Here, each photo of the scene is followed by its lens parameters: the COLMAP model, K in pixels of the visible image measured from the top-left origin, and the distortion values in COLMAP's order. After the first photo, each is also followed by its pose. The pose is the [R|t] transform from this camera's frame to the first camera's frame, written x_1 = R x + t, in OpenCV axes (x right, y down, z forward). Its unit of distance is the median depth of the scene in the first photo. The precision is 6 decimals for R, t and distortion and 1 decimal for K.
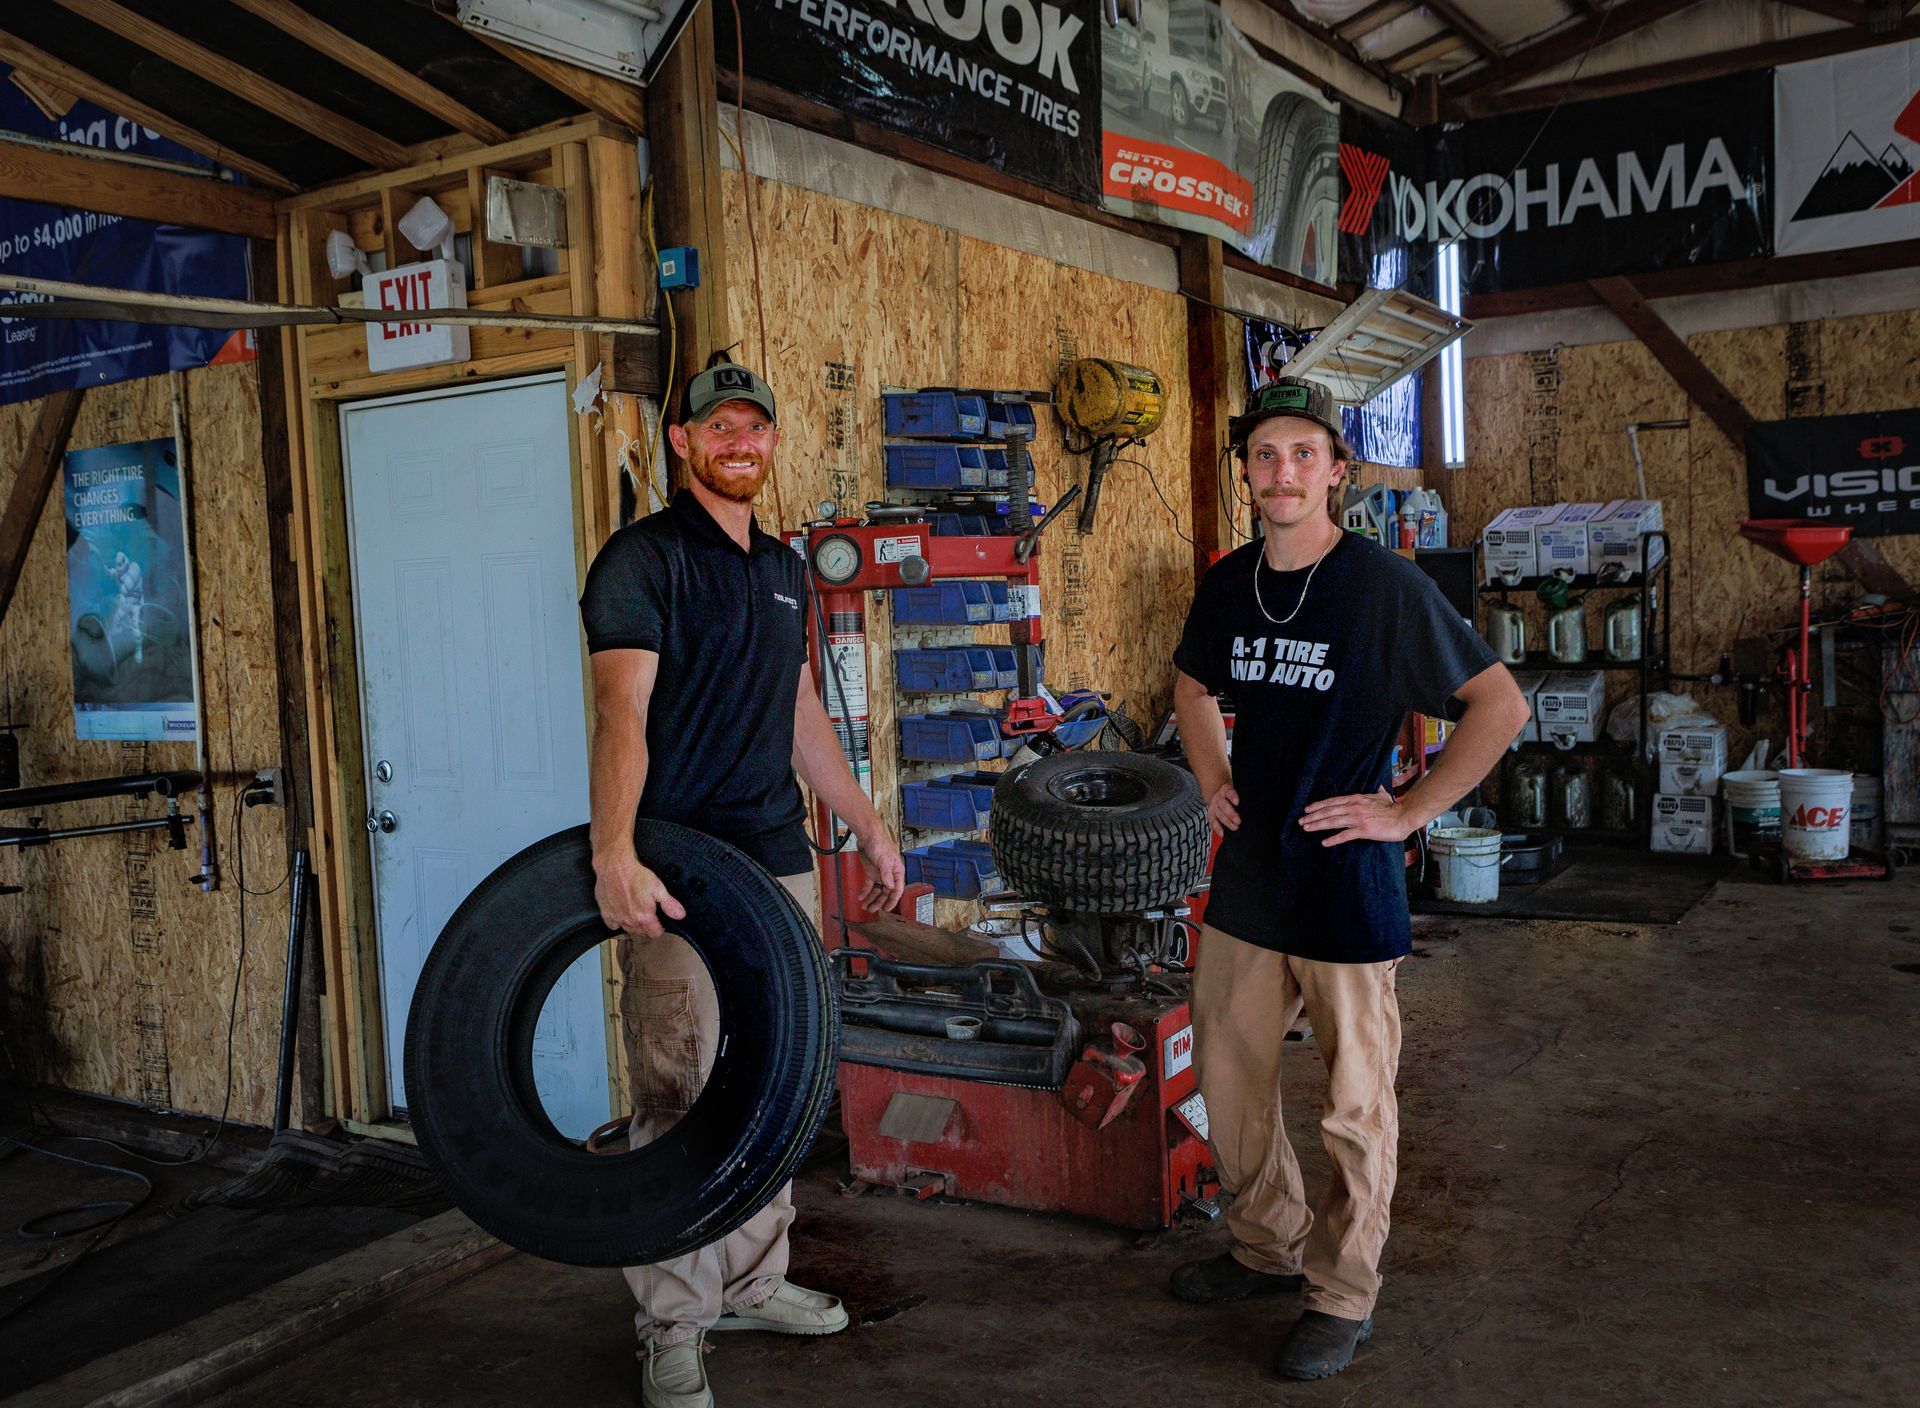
lens RADIAL K [[1716.2, 0, 960.0], [0, 1716.2, 704.0], [0, 0, 1]] dist [0.003489, -0.002380]
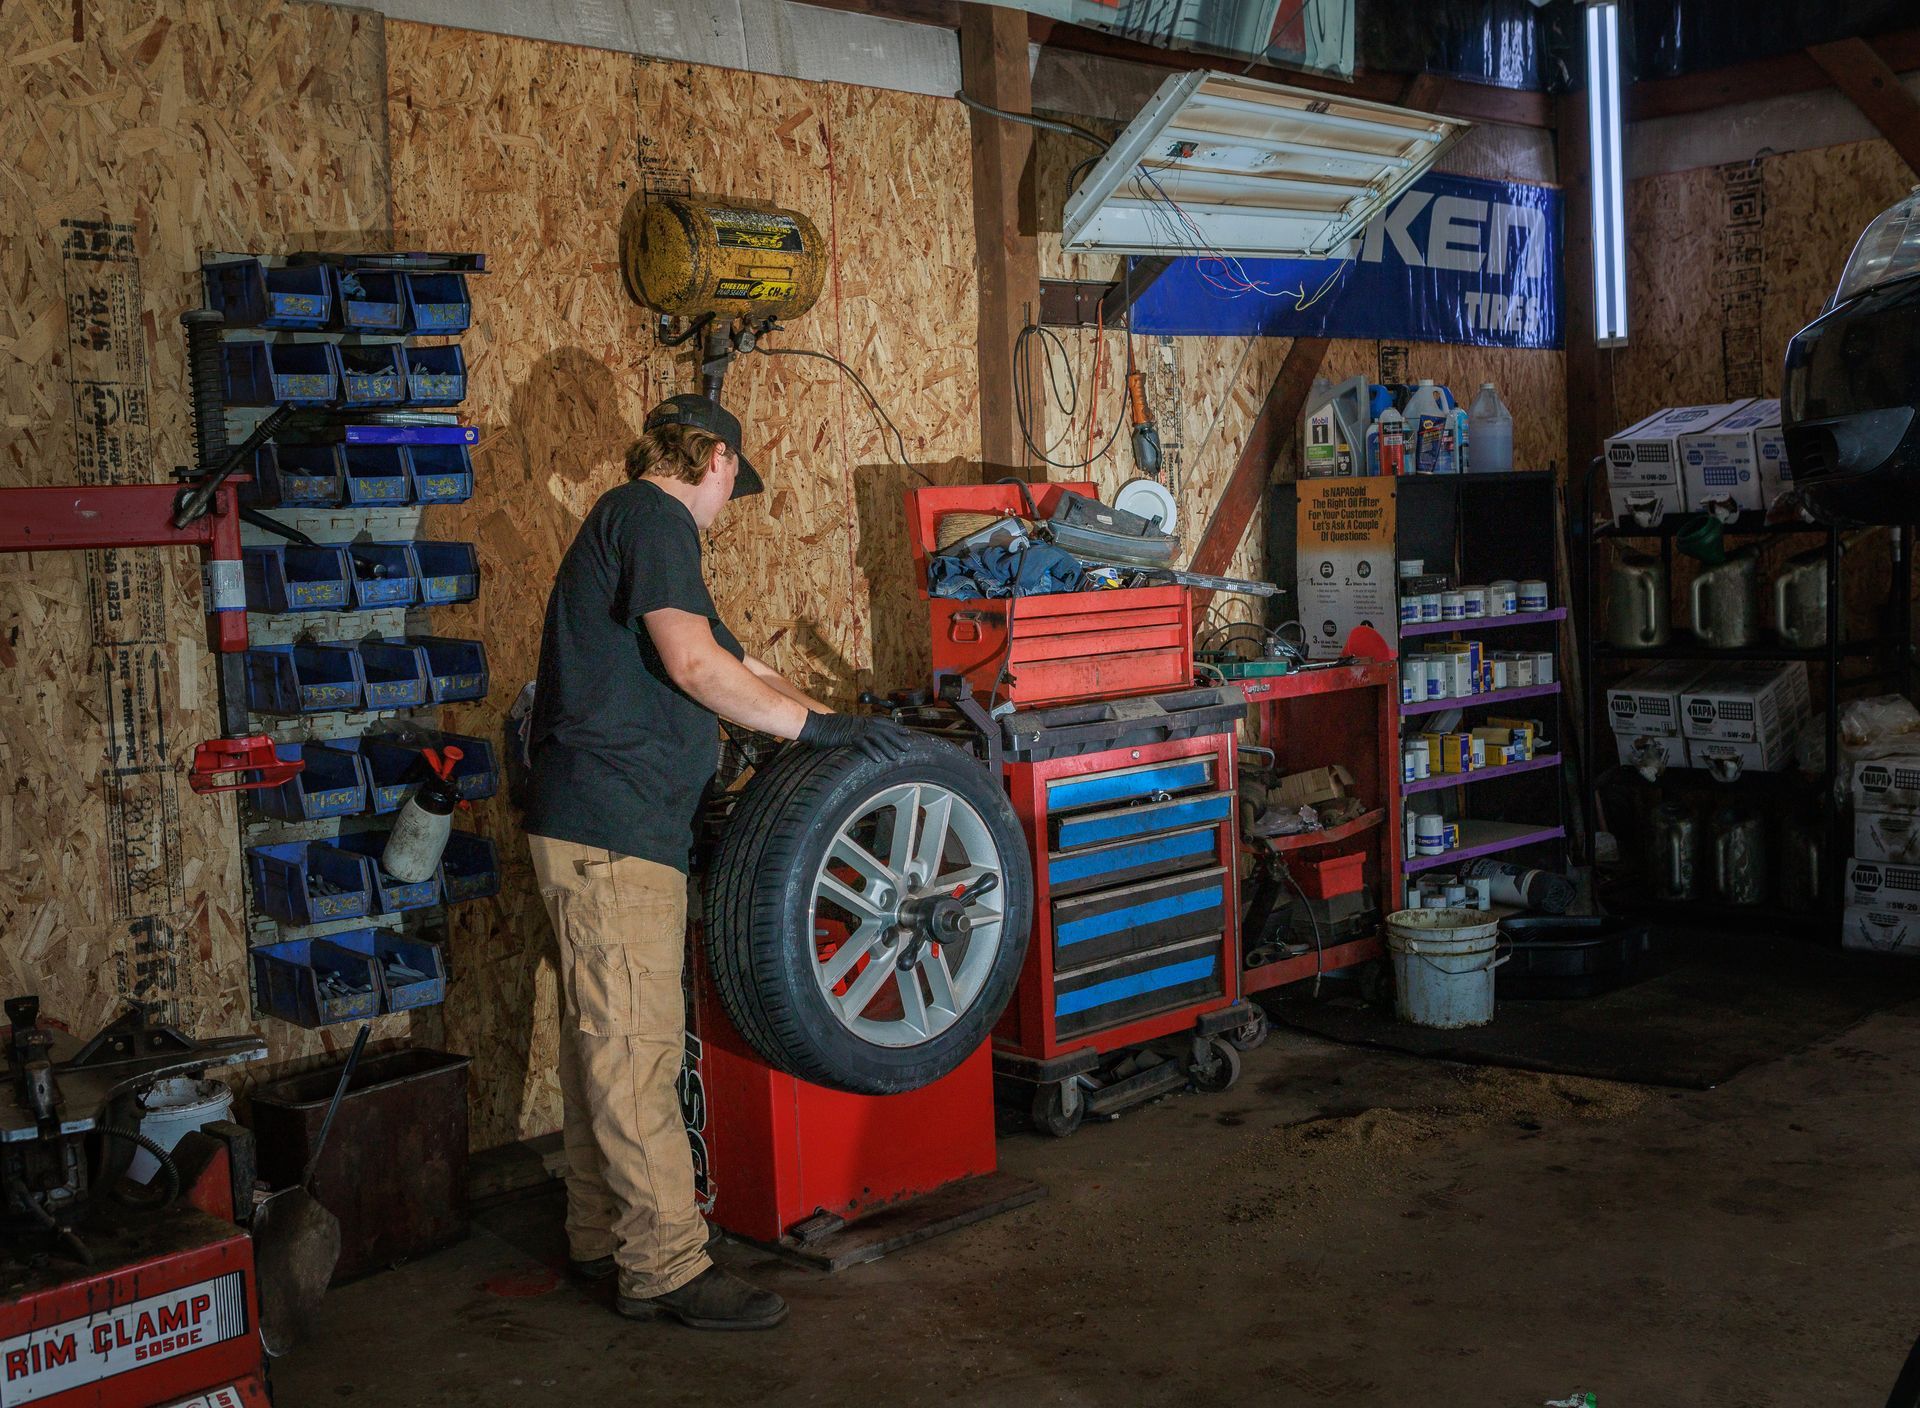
lens RADIAL K [[2117.2, 0, 960.0], [0, 2117.2, 704.0], [0, 0, 1]] dist [0.010564, -0.010062]
pose [[0.970626, 0.017132, -0.239981, 0.293451], [-0.011053, 0.999584, 0.026656, -0.023288], [0.240338, -0.023221, 0.970412, 0.176551]]
